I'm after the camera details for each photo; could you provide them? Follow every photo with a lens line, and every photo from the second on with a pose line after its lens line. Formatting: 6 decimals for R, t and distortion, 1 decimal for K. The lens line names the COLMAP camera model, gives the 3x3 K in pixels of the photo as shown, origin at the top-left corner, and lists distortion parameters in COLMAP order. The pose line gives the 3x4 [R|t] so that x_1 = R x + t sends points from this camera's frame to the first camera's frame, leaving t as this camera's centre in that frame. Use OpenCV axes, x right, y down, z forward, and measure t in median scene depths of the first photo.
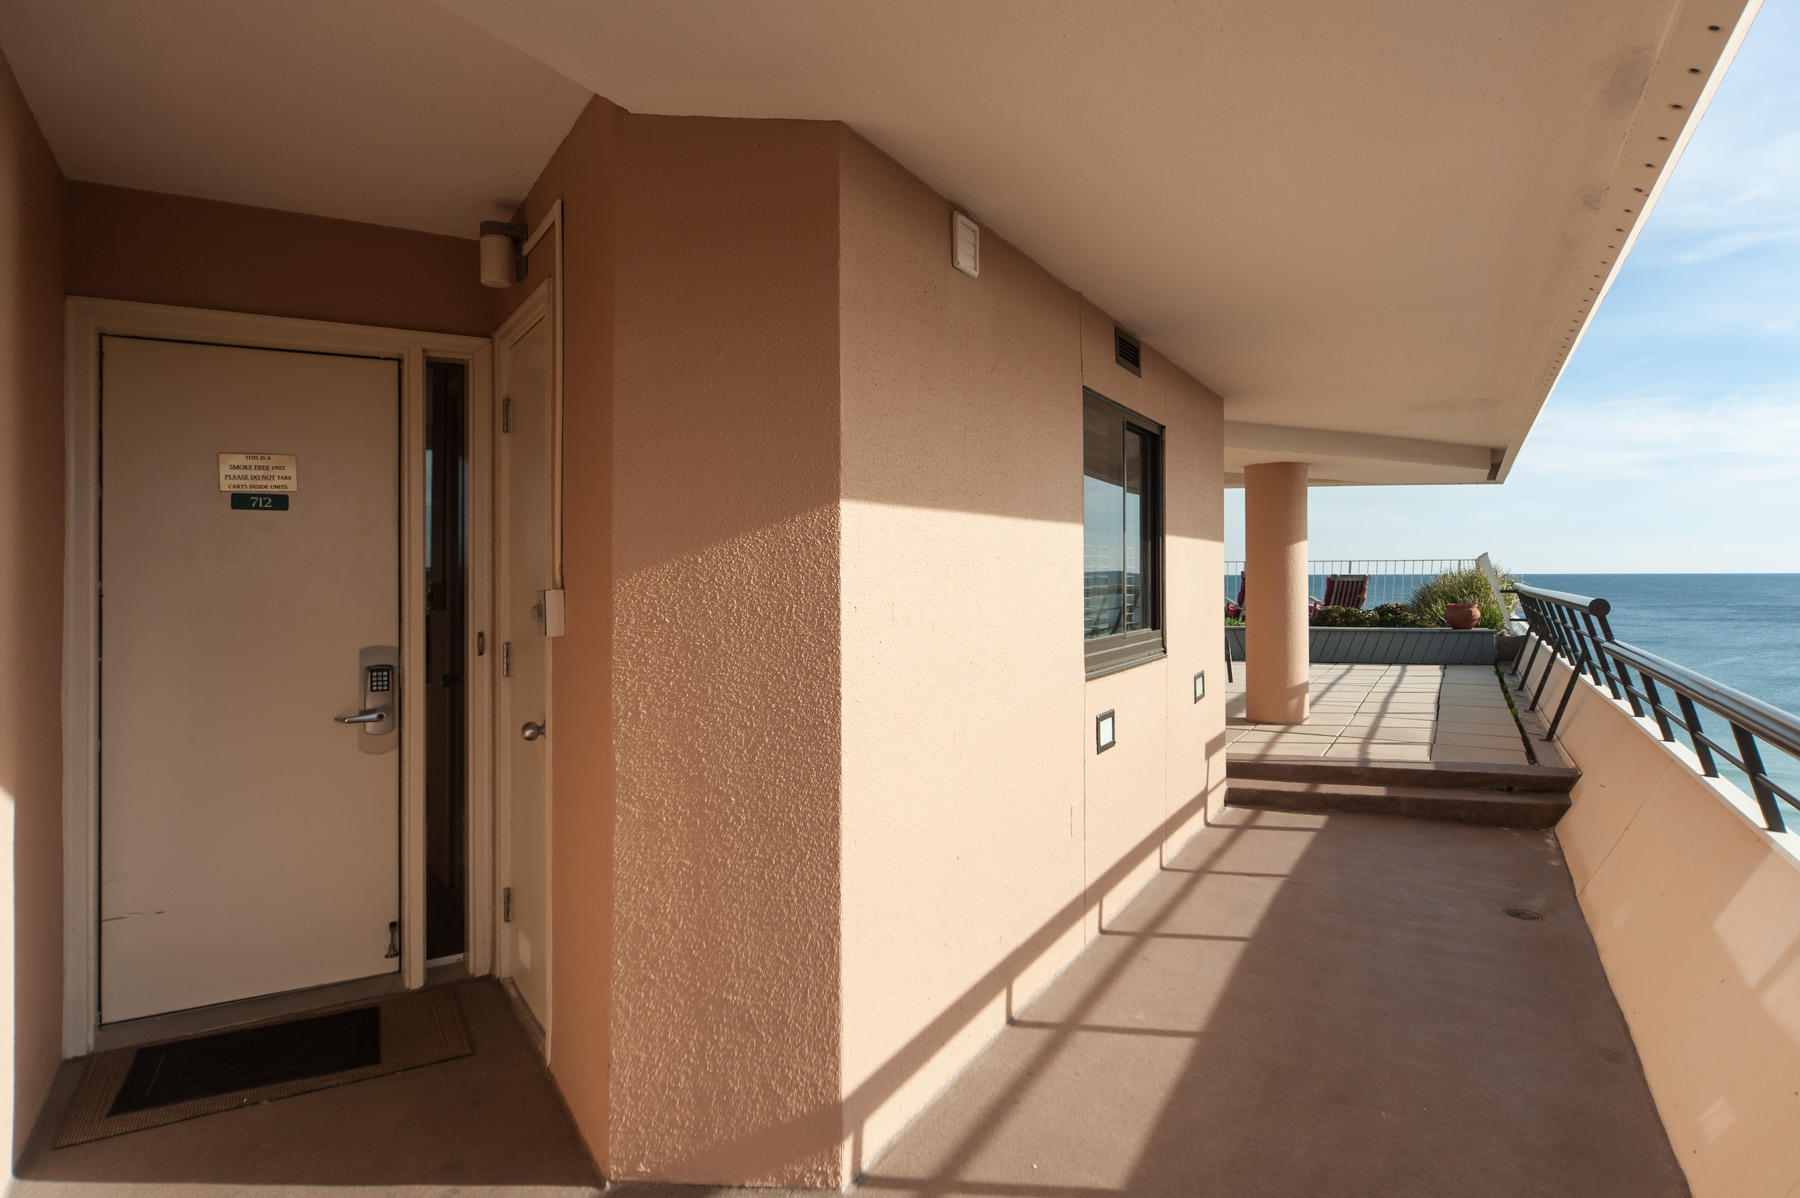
lens RADIAL K [[1054.8, 0, 899.5], [0, 1054.8, 562.4], [0, 0, 1]] dist [-0.000606, -0.000891]
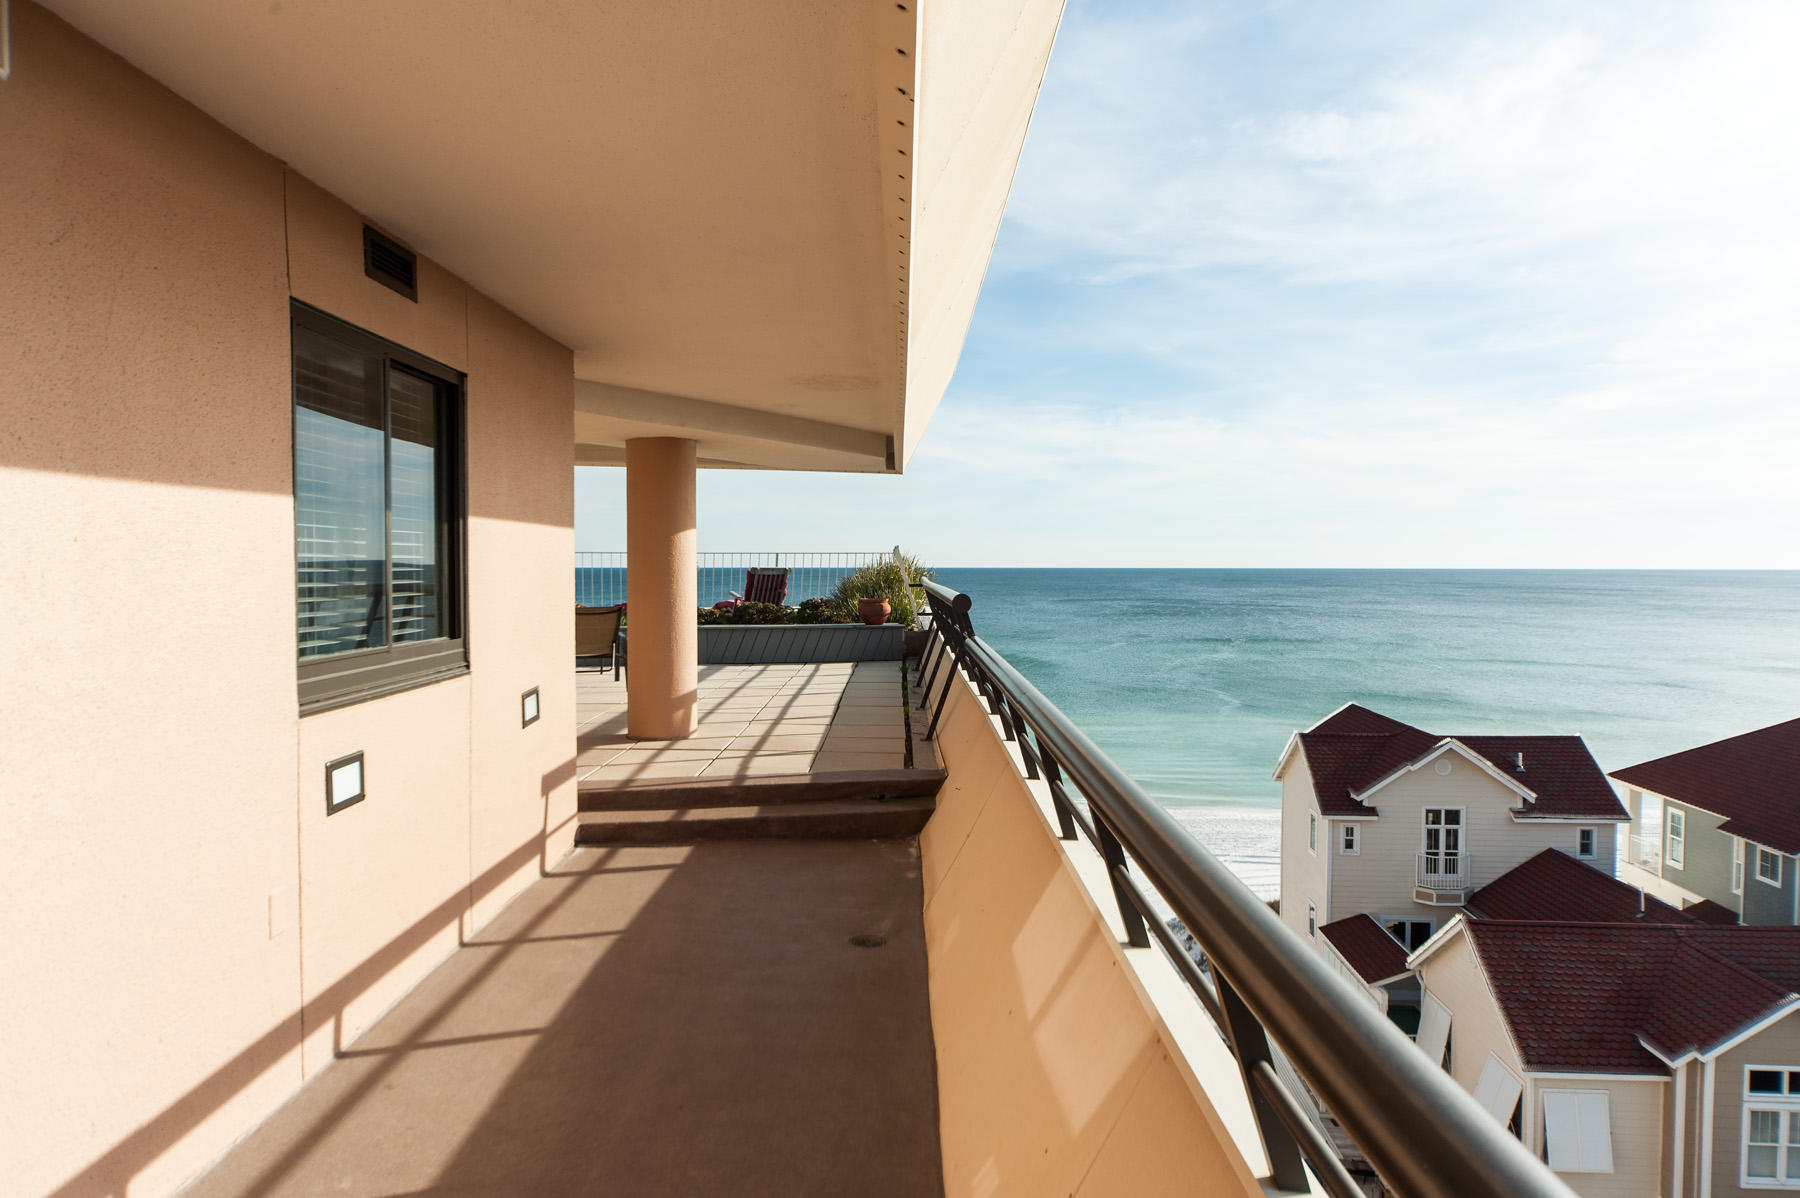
lens RADIAL K [[1178.1, 0, 899.0], [0, 1178.1, 602.8], [0, 0, 1]] dist [0.002860, 0.001856]
pose [[0.884604, -0.010400, 0.466227, 0.104010], [-0.009190, 0.999168, 0.039723, 0.000225], [-0.466252, -0.039424, 0.883773, 0.071677]]
